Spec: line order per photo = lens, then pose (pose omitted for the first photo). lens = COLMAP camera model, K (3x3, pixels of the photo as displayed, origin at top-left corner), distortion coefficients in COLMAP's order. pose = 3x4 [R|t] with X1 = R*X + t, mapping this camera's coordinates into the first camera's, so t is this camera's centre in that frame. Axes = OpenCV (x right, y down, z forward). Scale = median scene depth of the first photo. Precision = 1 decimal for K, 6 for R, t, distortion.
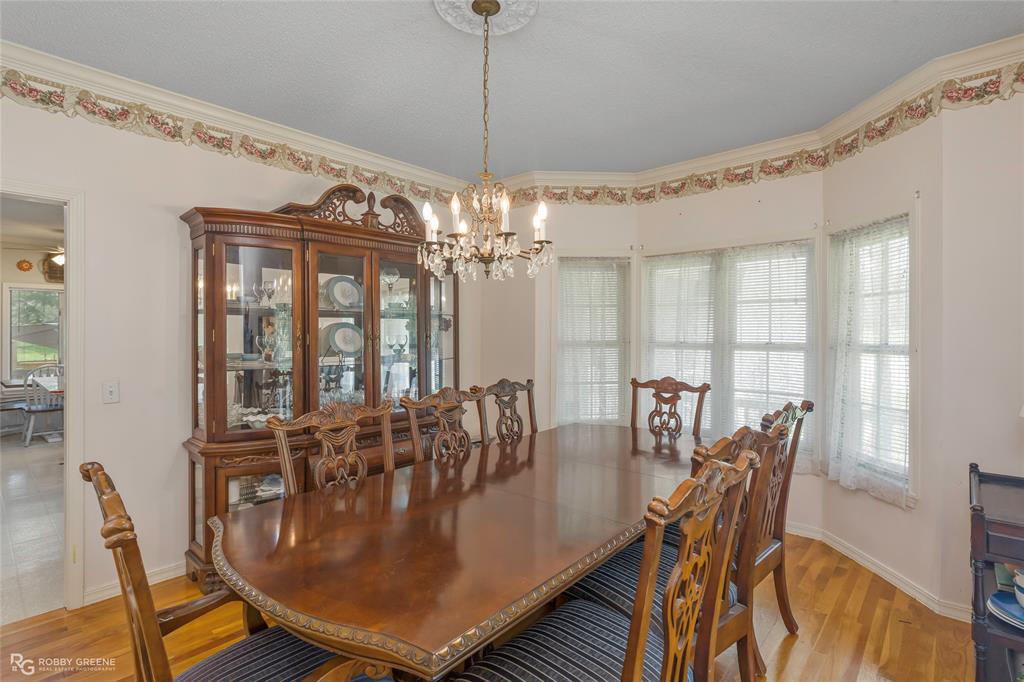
lens RADIAL K [[492.5, 0, 513.3], [0, 492.5, 337.7], [0, 0, 1]] dist [0.000537, 0.000162]
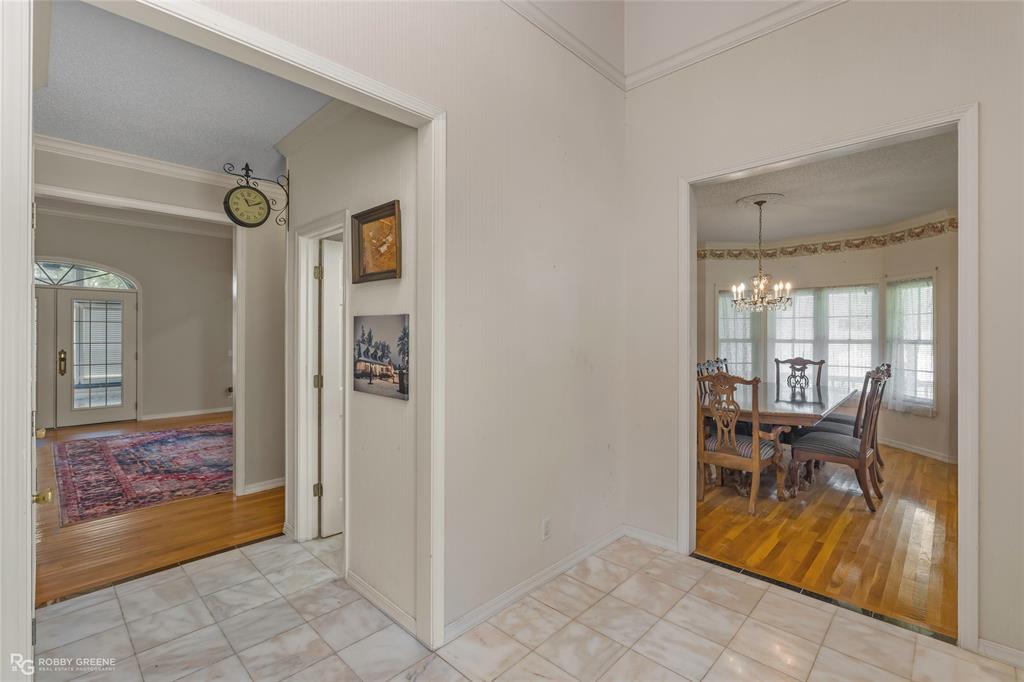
lens RADIAL K [[462.4, 0, 510.4], [0, 462.4, 338.1], [0, 0, 1]] dist [-0.005876, 0.000656]
pose [[0.999030, 0.003466, -0.043903, -0.699472], [-0.004068, 0.999899, -0.013624, 0.035436], [0.043851, 0.013789, 0.998943, -0.798844]]
